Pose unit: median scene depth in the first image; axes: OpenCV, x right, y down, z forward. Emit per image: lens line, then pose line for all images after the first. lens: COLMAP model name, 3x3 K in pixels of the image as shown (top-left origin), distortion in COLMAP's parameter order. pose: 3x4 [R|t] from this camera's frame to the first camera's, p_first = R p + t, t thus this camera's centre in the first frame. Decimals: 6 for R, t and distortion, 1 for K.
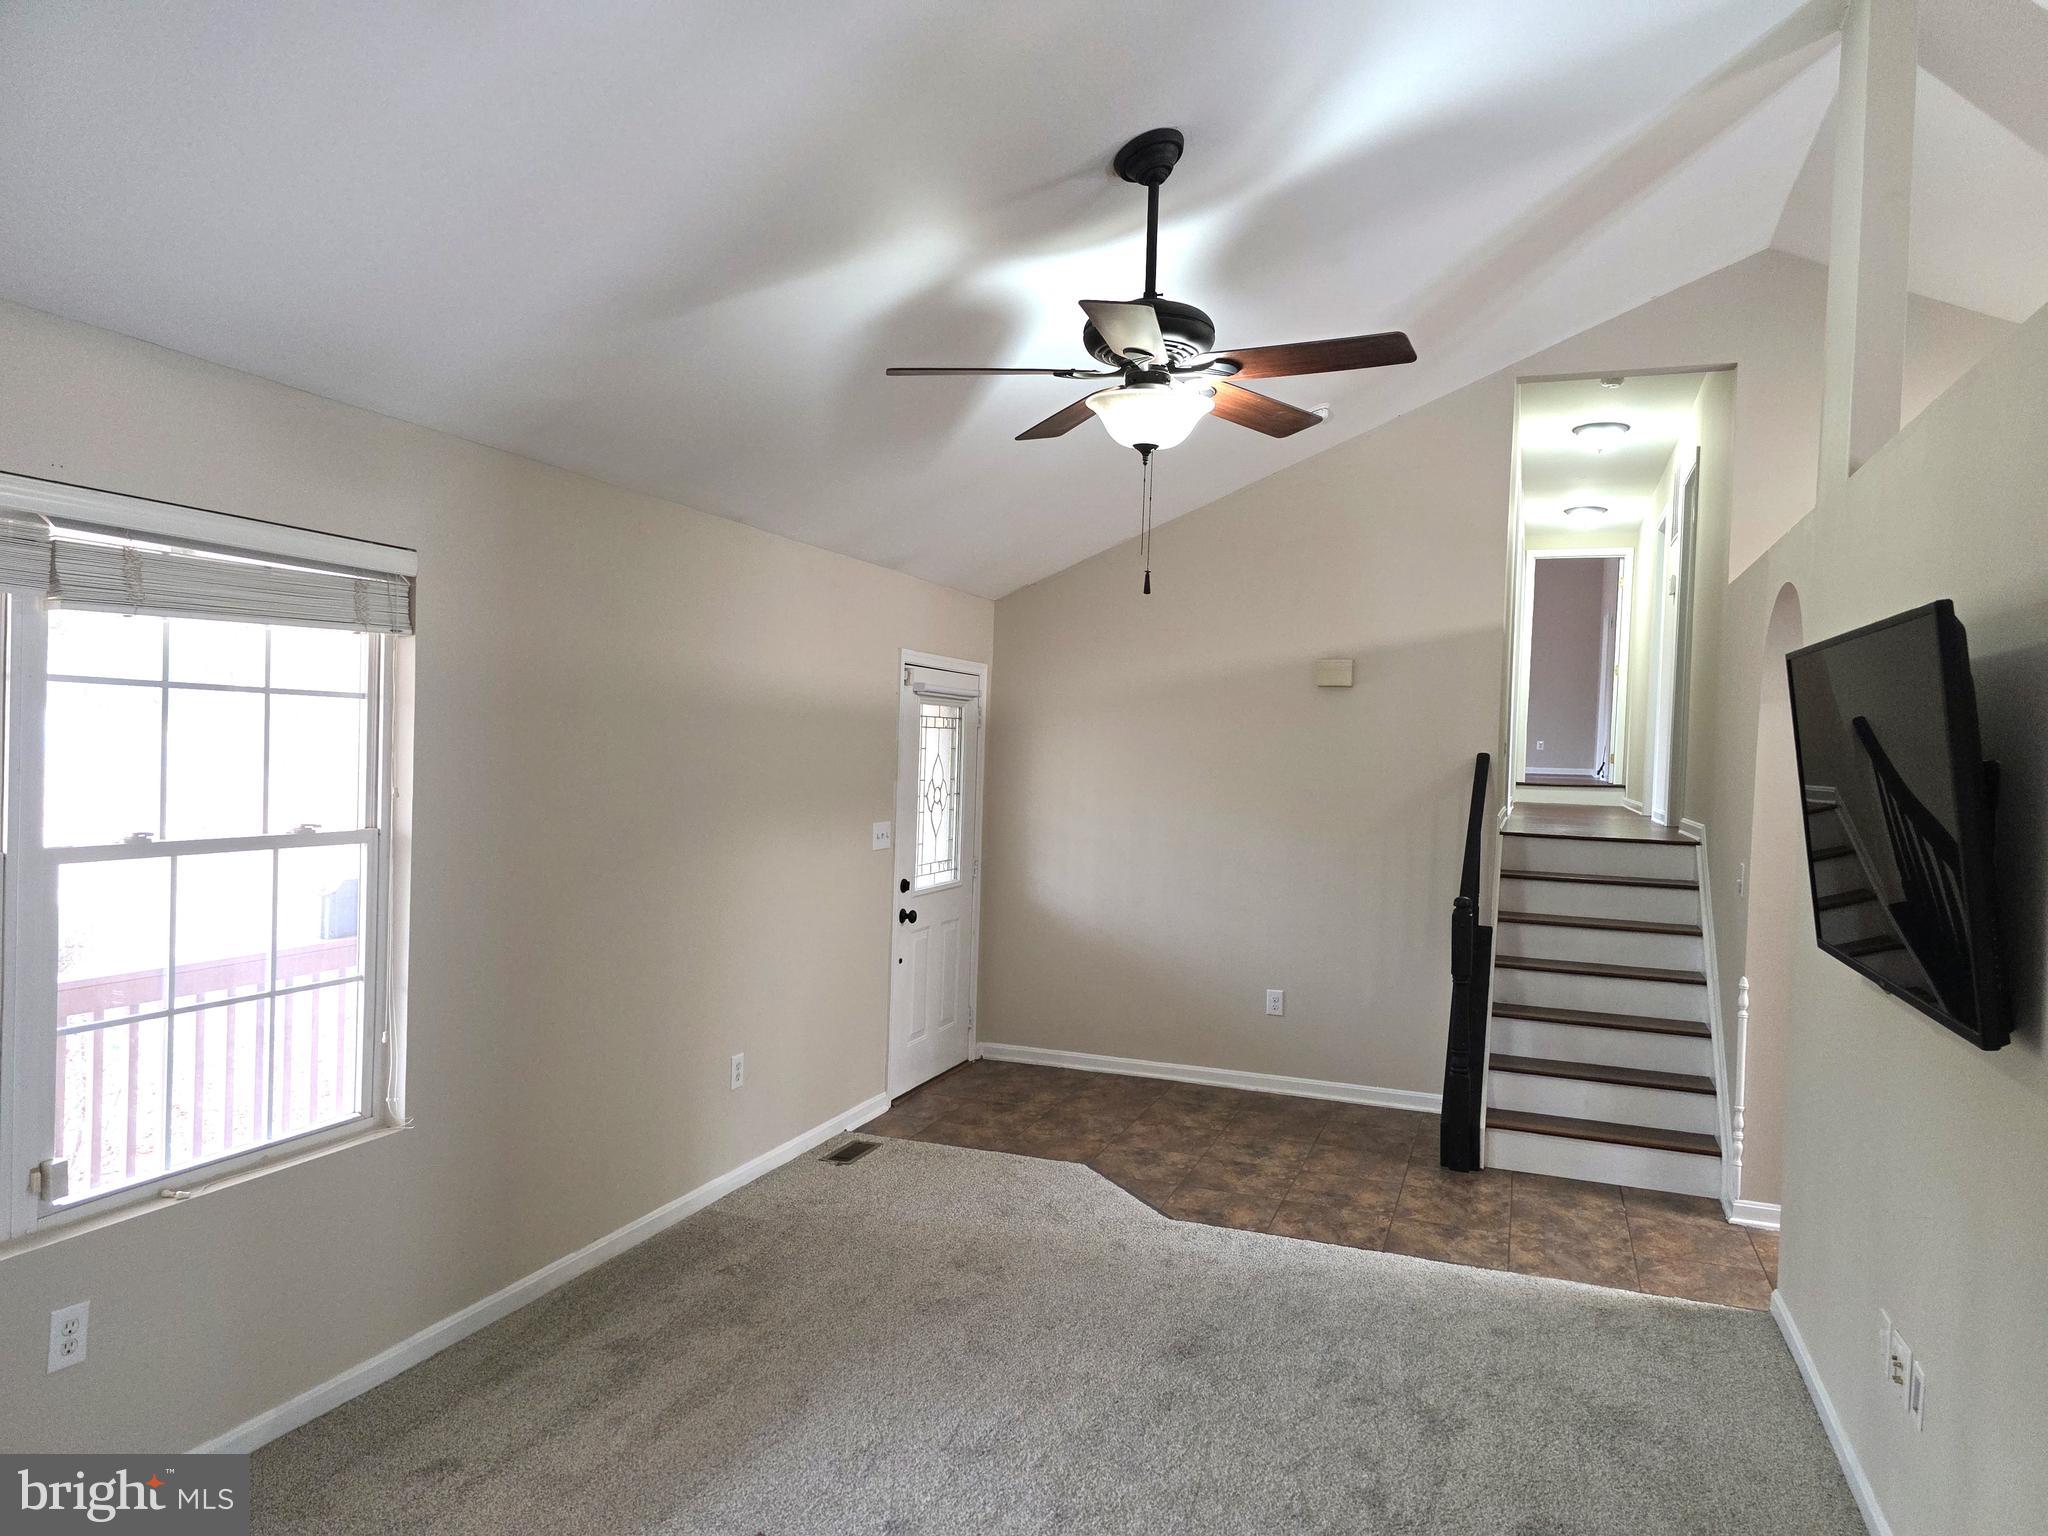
lens RADIAL K [[1378.6, 0, 1024.0], [0, 1378.6, 768.0], [0, 0, 1]] dist [0.061170, -0.053035]
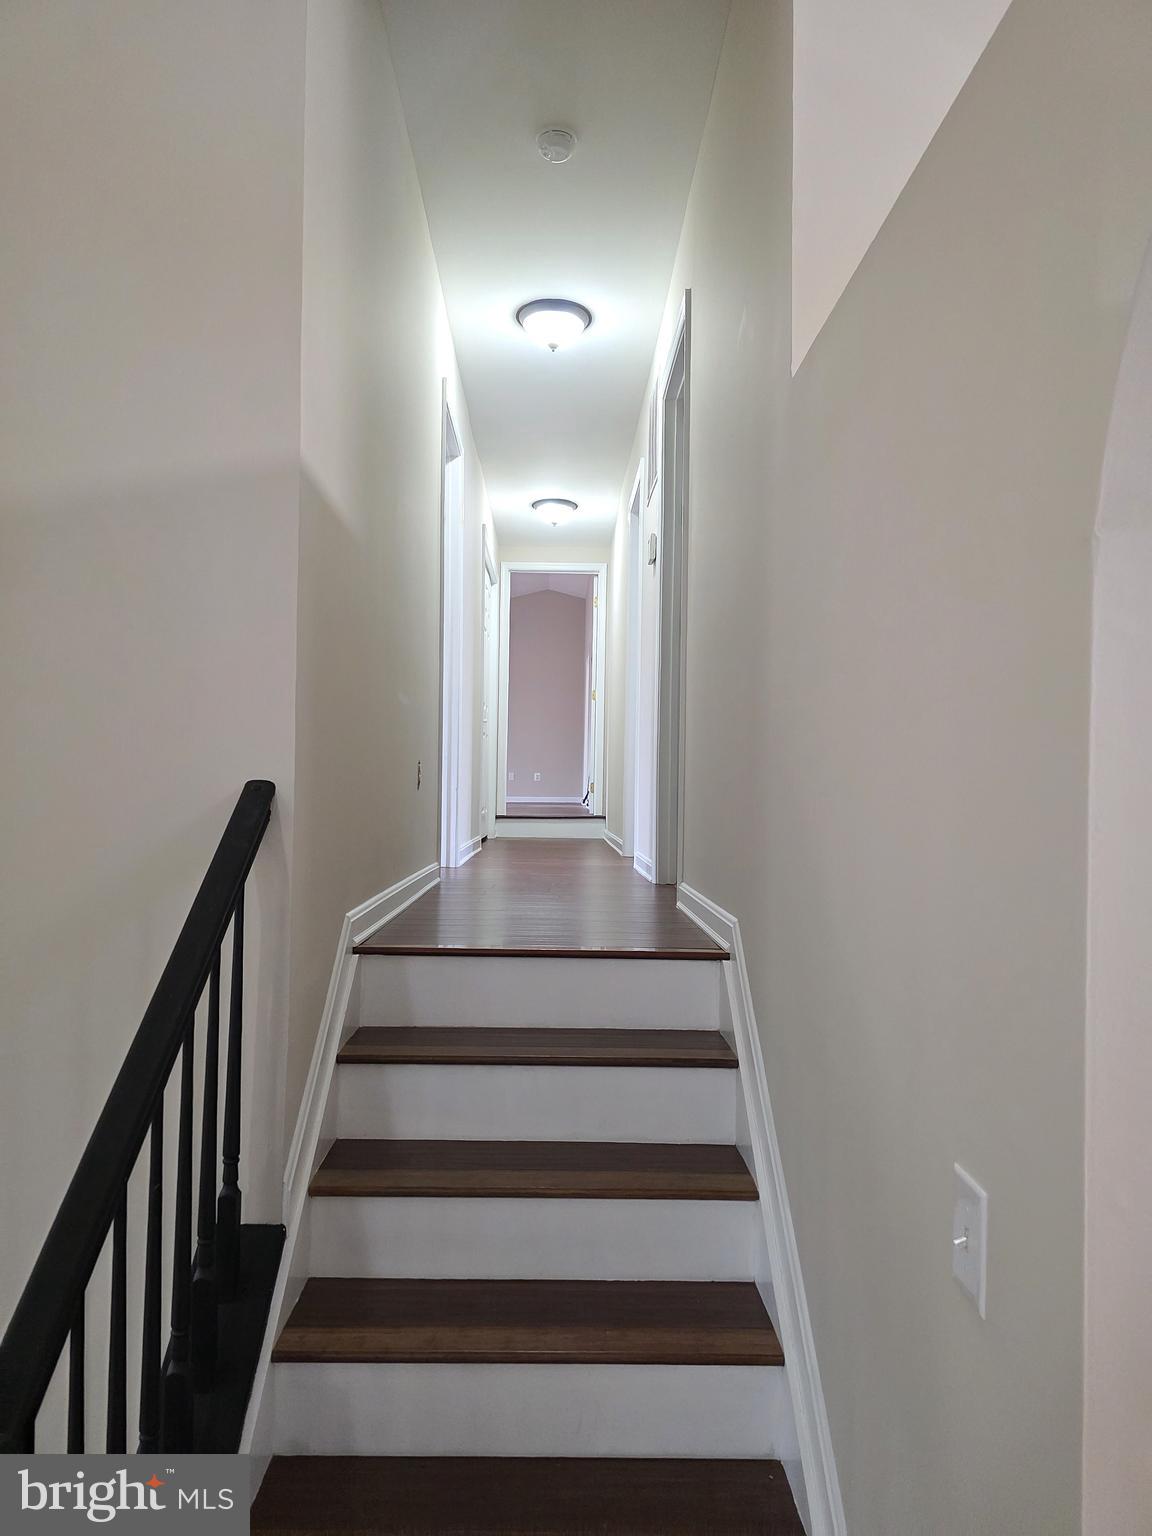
lens RADIAL K [[1032.6, 0, 576.0], [0, 1032.6, 768.0], [0, 0, 1]] dist [-0.001208, -0.000198]
pose [[0.930690, -0.013844, 0.365546, 0.219415], [0.025179, 0.999338, -0.026259, -0.002767], [-0.364941, 0.033643, 0.930423, 0.493573]]
